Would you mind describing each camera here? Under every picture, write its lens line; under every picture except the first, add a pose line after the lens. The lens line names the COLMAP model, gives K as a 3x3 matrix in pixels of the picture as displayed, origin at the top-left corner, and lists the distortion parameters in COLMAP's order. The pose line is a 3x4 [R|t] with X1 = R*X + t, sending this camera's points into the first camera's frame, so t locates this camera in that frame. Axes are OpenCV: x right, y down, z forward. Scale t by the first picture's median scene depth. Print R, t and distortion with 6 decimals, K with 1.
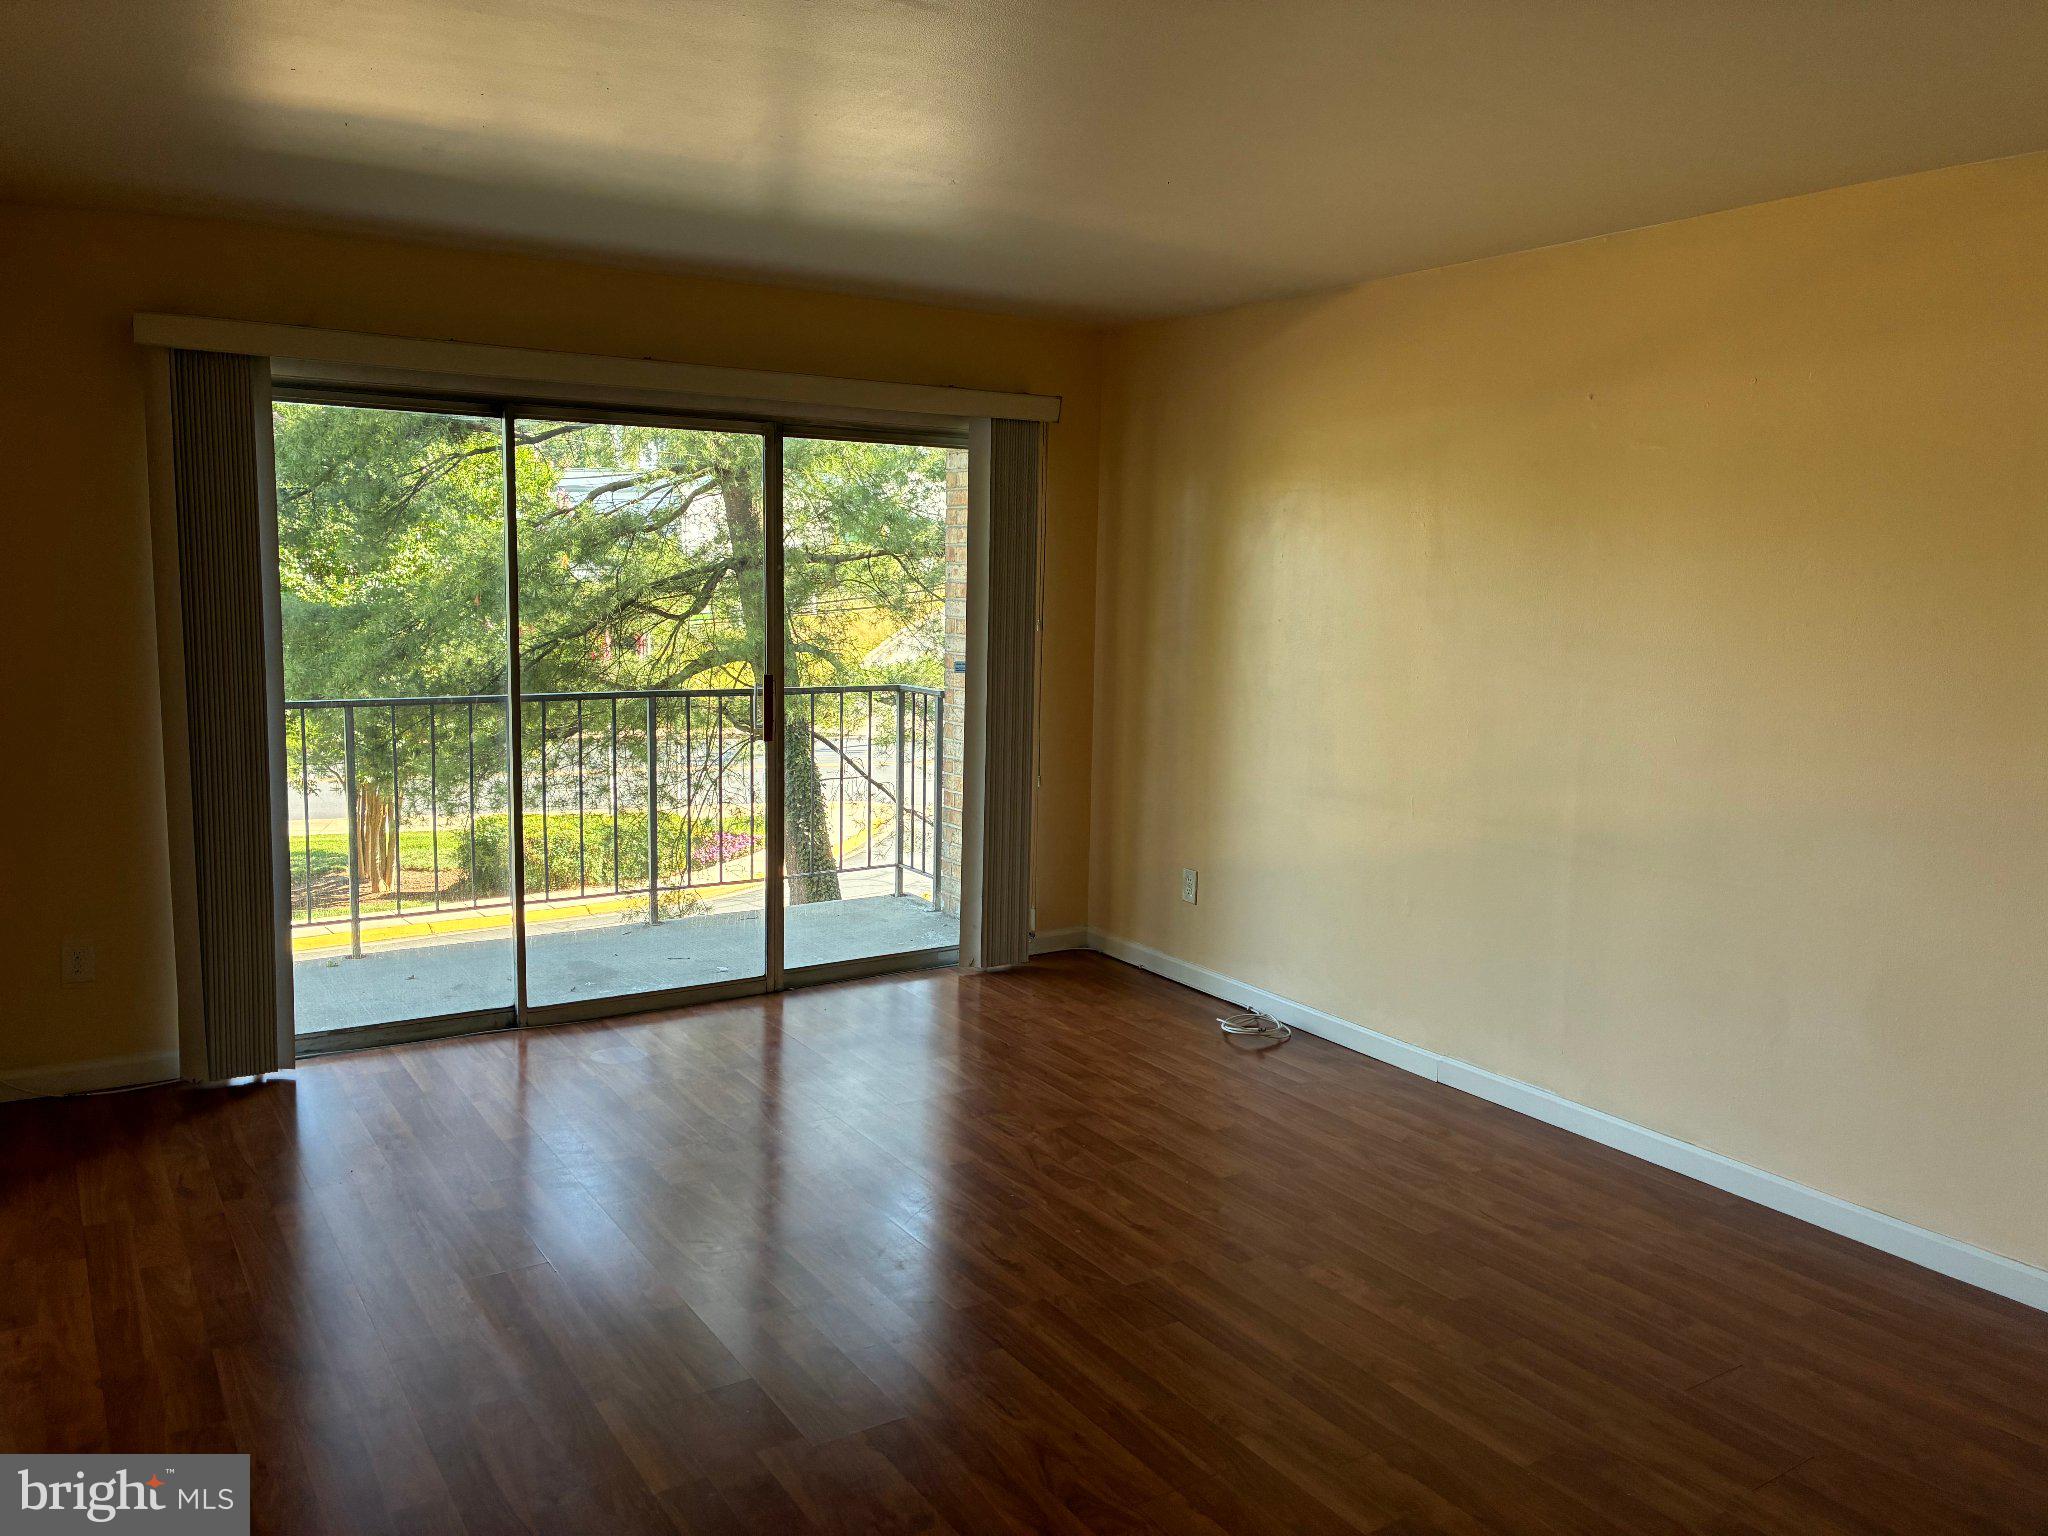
lens RADIAL K [[1545.3, 0, 1021.0], [0, 1545.3, 759.0], [0, 0, 1]] dist [0.002961, -0.003846]
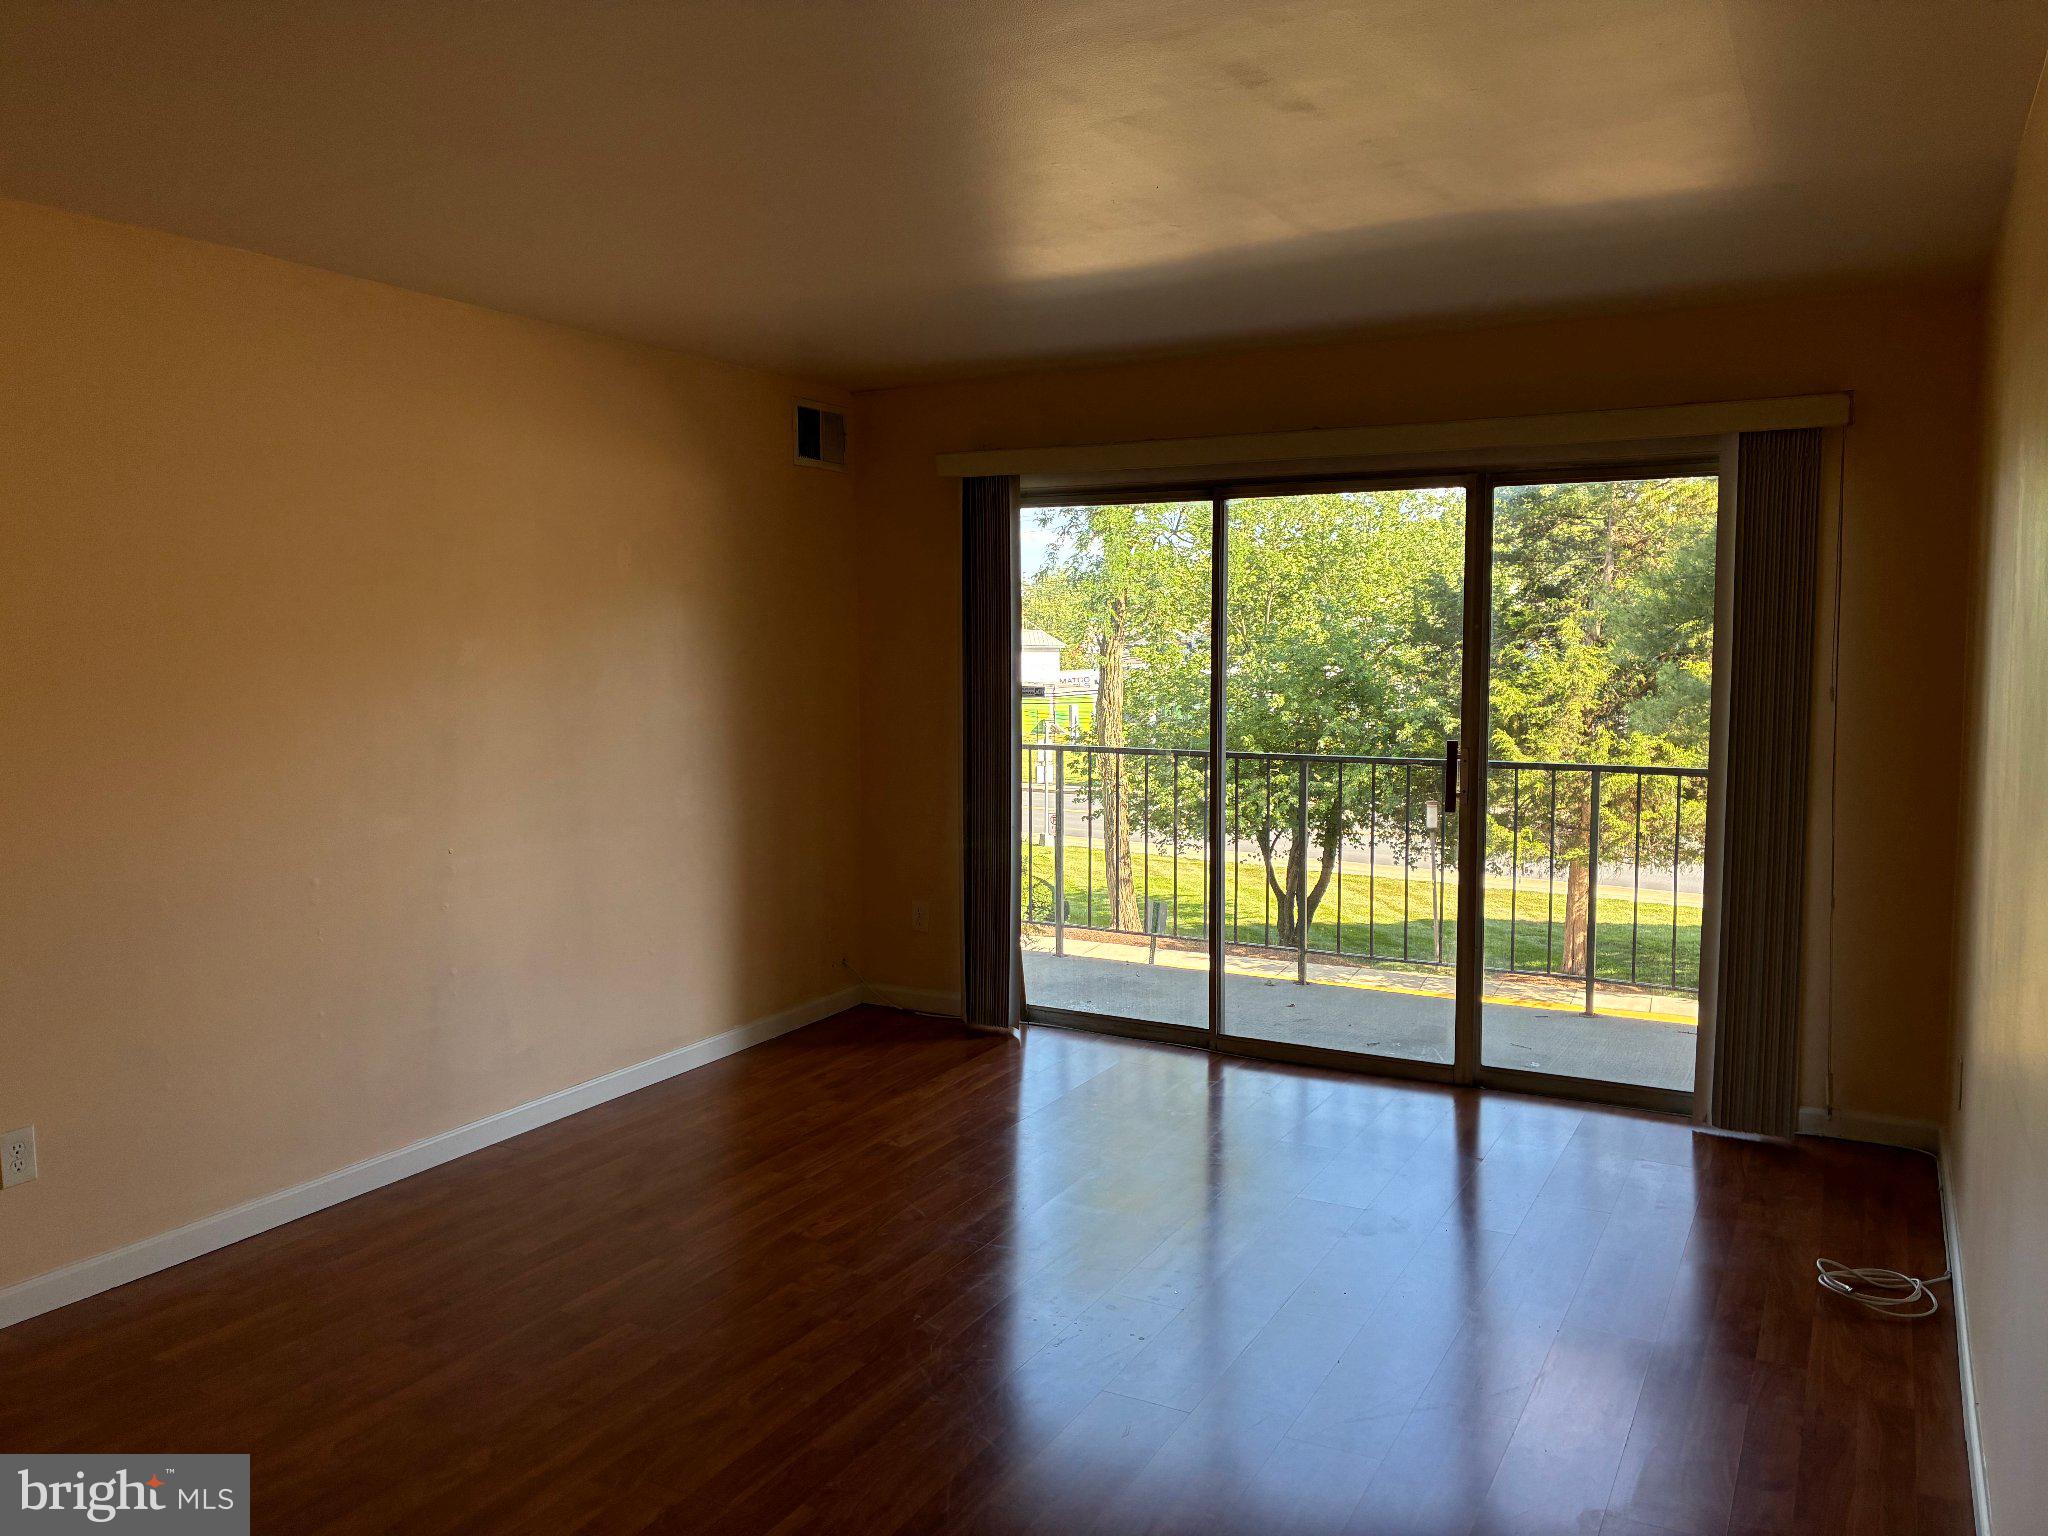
lens RADIAL K [[1545.3, 0, 1021.0], [0, 1545.3, 759.0], [0, 0, 1]] dist [0.002961, -0.003846]
pose [[0.468101, 0.048711, -0.882332, 0.692669], [-0.097802, 0.995201, 0.003055, -0.027286], [0.878246, 0.084864, 0.470618, 0.421832]]
